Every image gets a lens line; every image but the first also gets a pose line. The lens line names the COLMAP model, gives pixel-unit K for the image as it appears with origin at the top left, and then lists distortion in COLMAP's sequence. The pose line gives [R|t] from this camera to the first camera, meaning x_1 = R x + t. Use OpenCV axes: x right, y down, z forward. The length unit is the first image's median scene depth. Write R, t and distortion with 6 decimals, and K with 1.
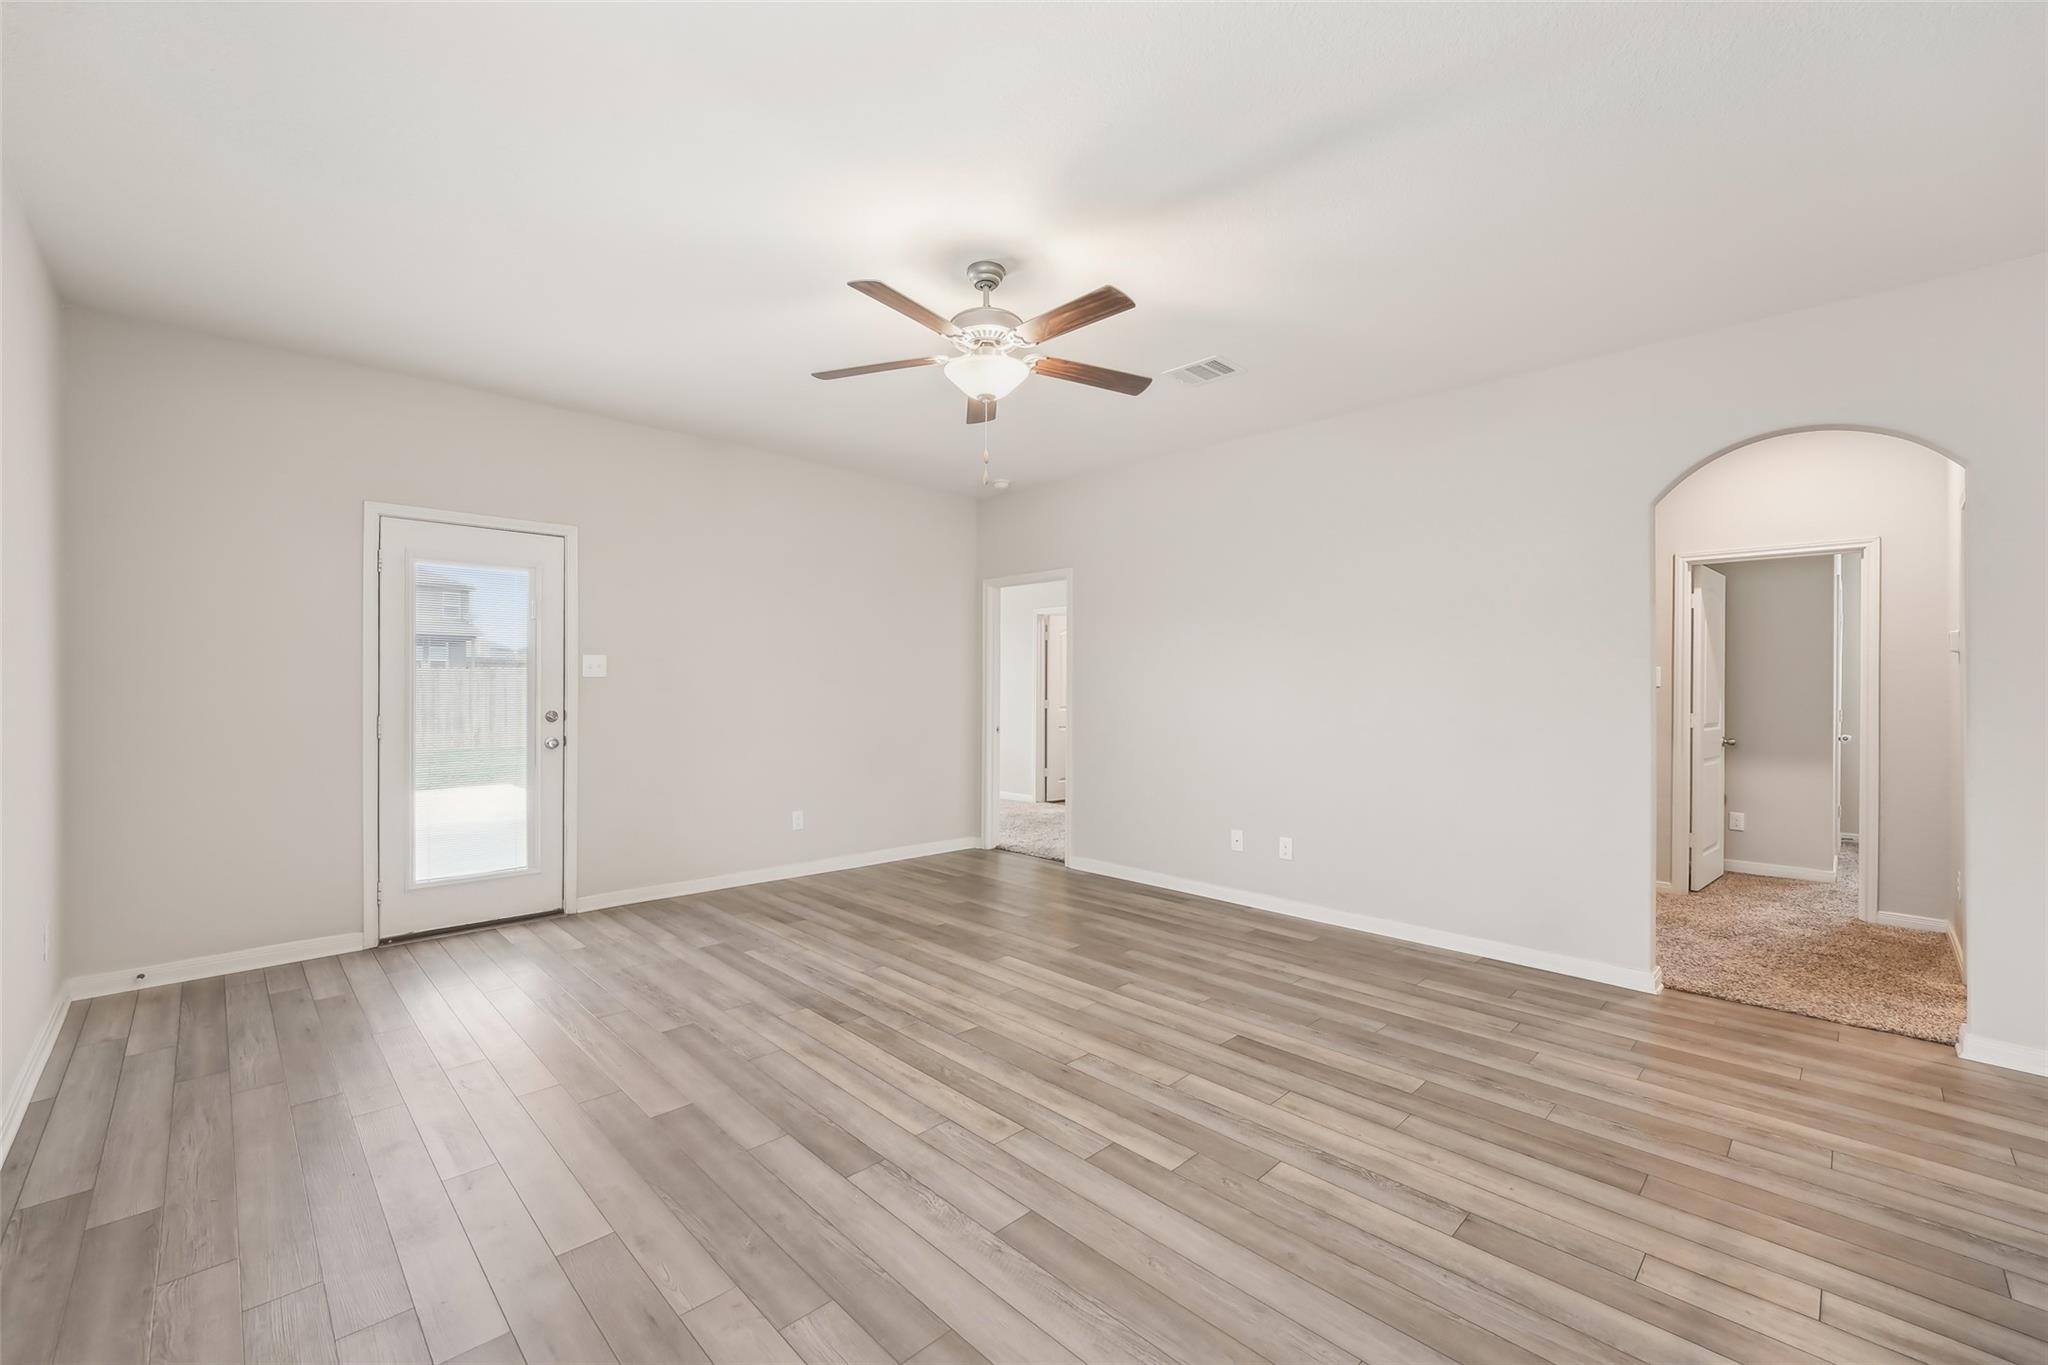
lens RADIAL K [[836.7, 0, 1023.1], [0, 836.7, 679.2], [0, 0, 1]] dist [-0.009618, 0.002041]
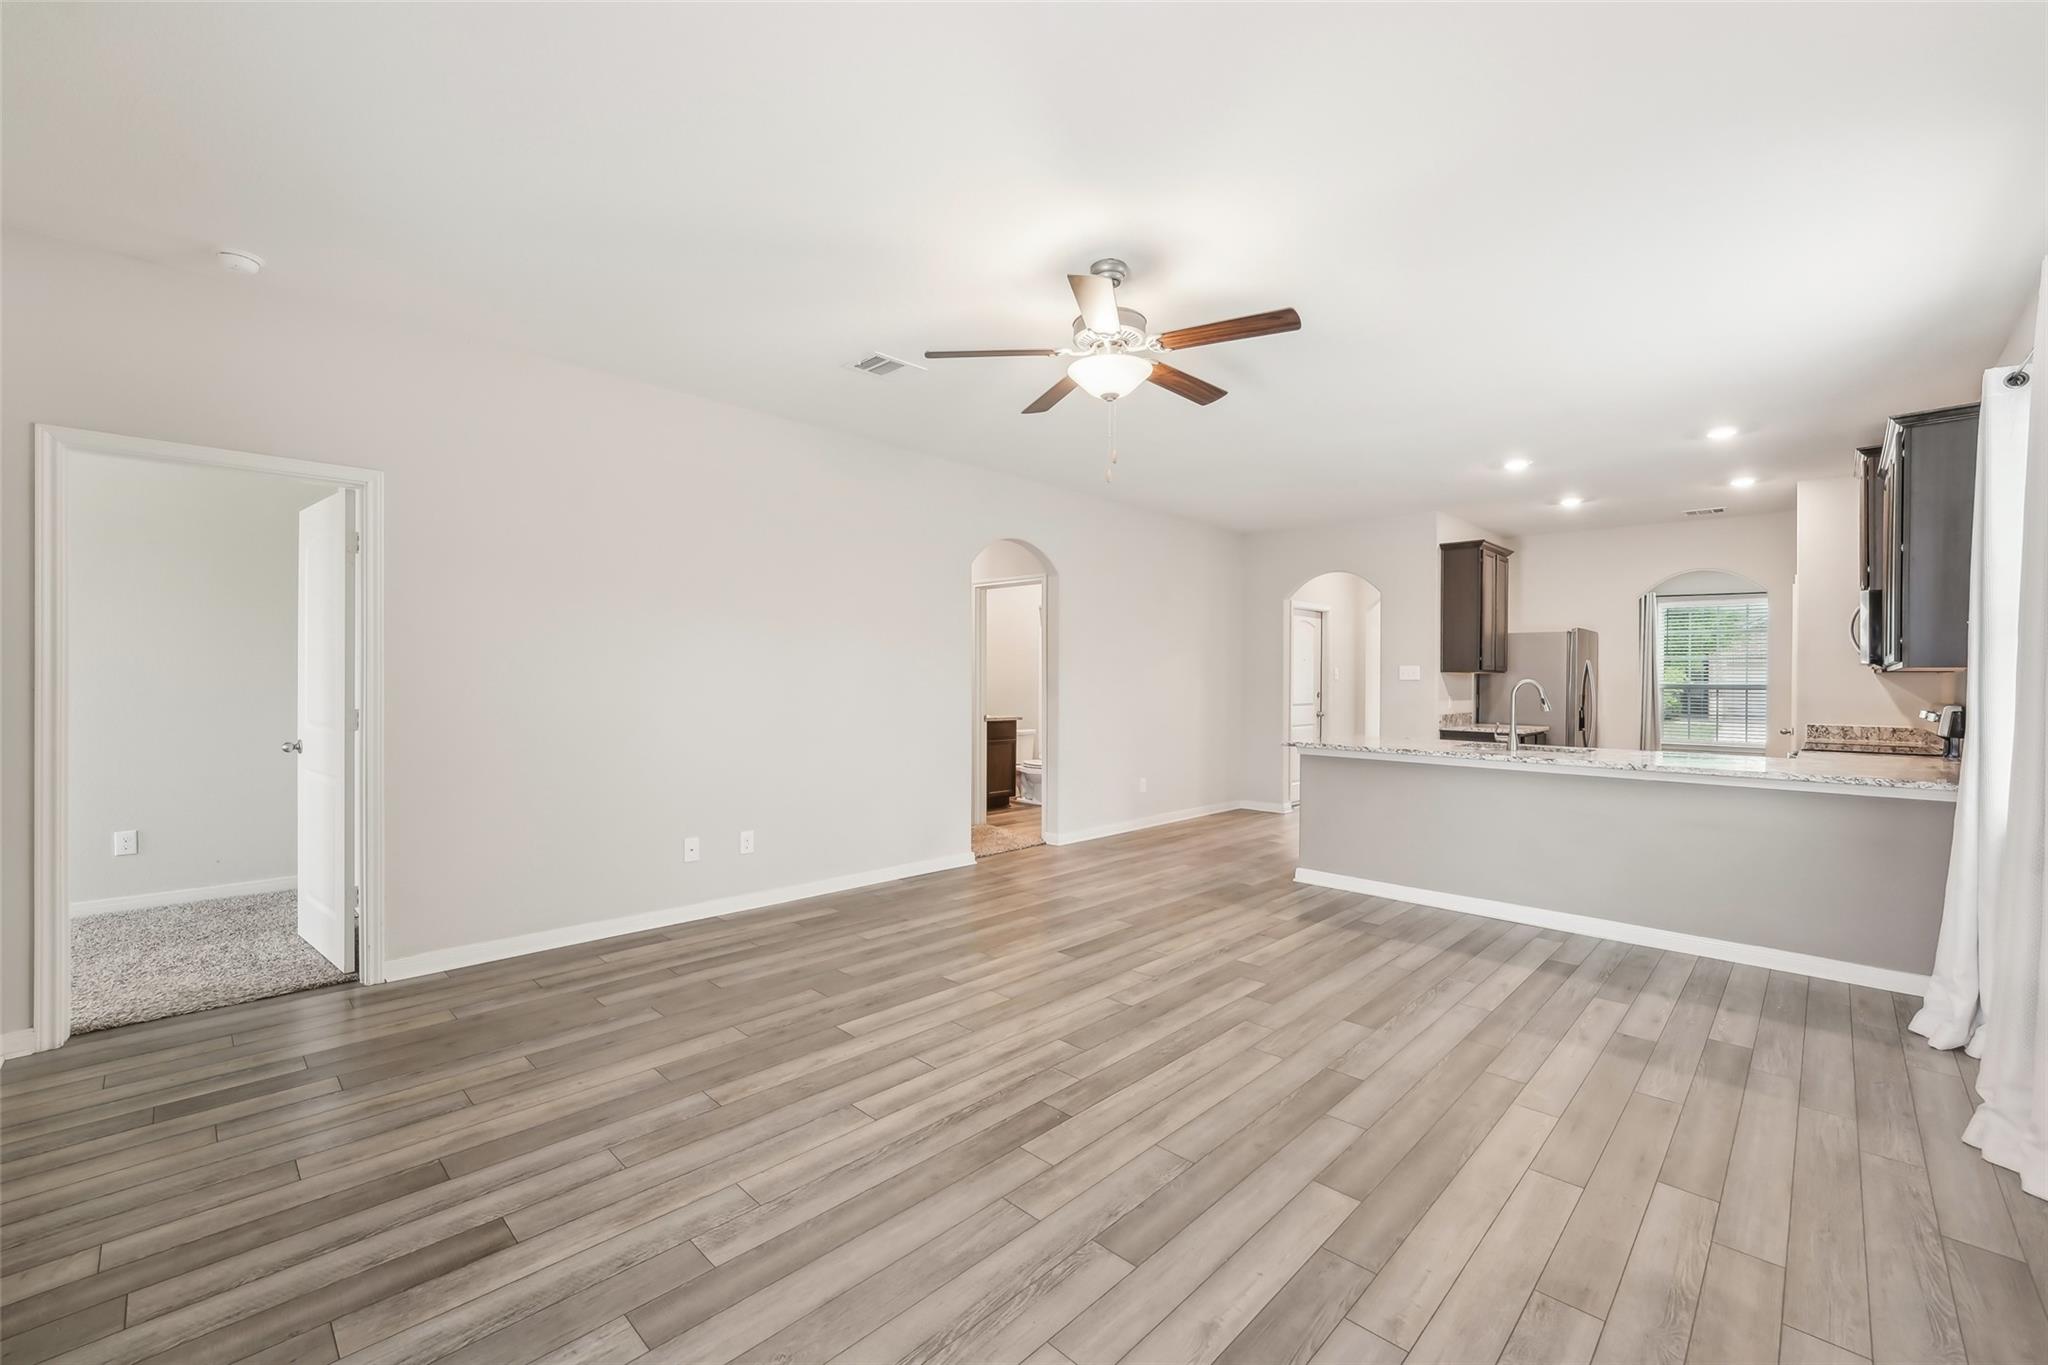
lens RADIAL K [[836.7, 0, 1014.2], [0, 836.7, 680.9], [0, 0, 1]] dist [-0.009618, 0.002041]
pose [[-0.010708, -0.012387, 0.999866, -0.944475], [-0.015951, 0.999798, 0.012215, -0.001872], [-0.999815, -0.015818, -0.010903, 1.013637]]
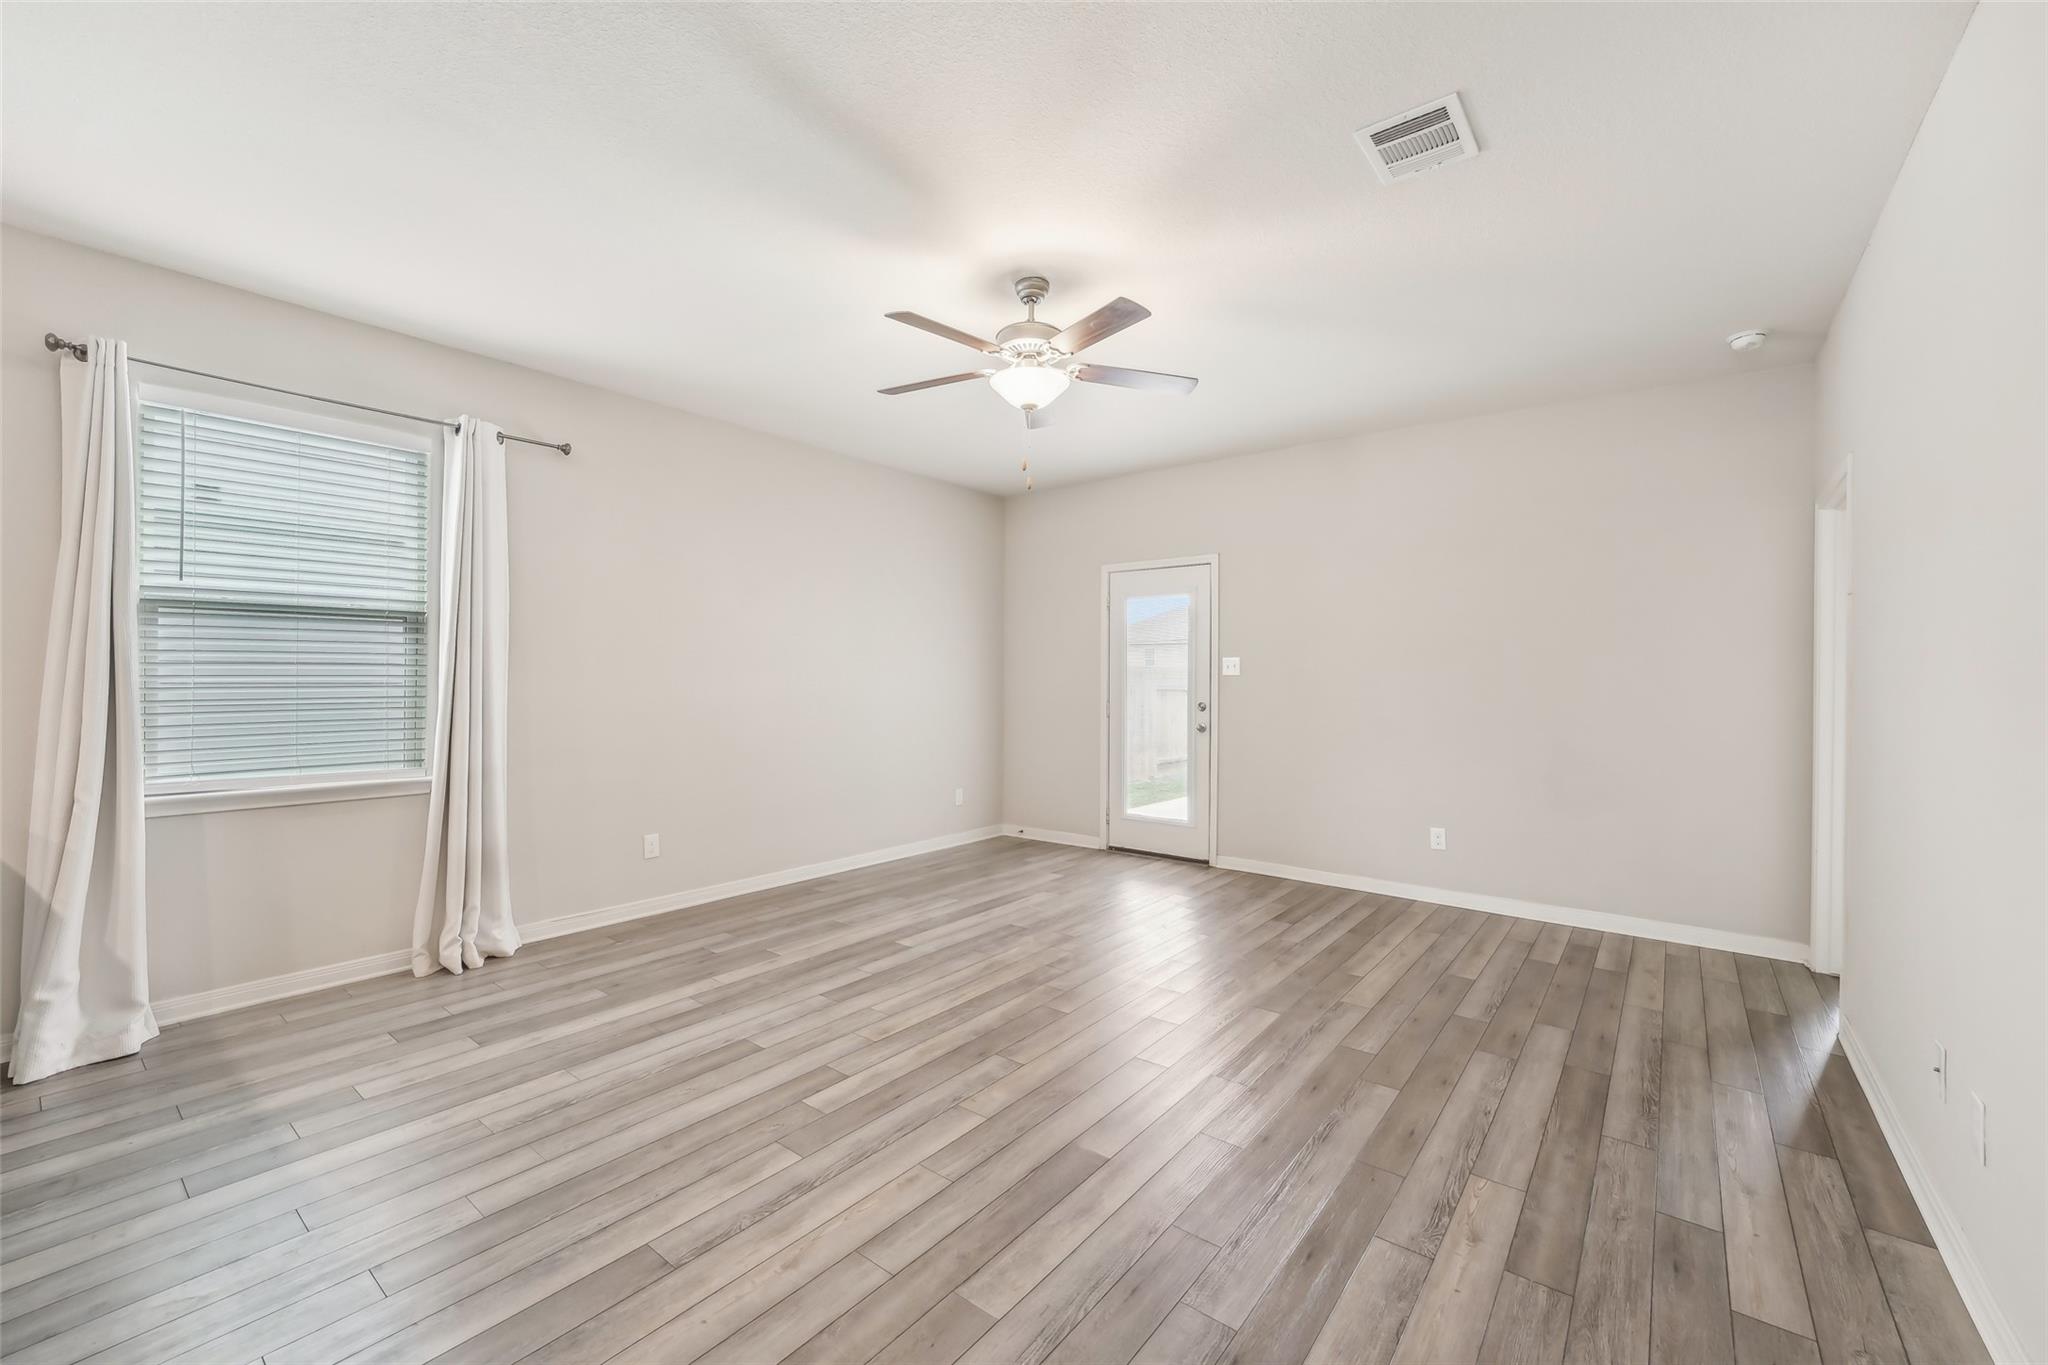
lens RADIAL K [[836.7, 0, 1018.0], [0, 836.7, 688.9], [0, 0, 1]] dist [-0.009618, 0.002041]
pose [[0.117773, 0.006998, -0.993016, 0.900821], [-0.000725, 0.999976, 0.006961, 0.011568], [0.993040, -0.000099, 0.117775, 0.778476]]
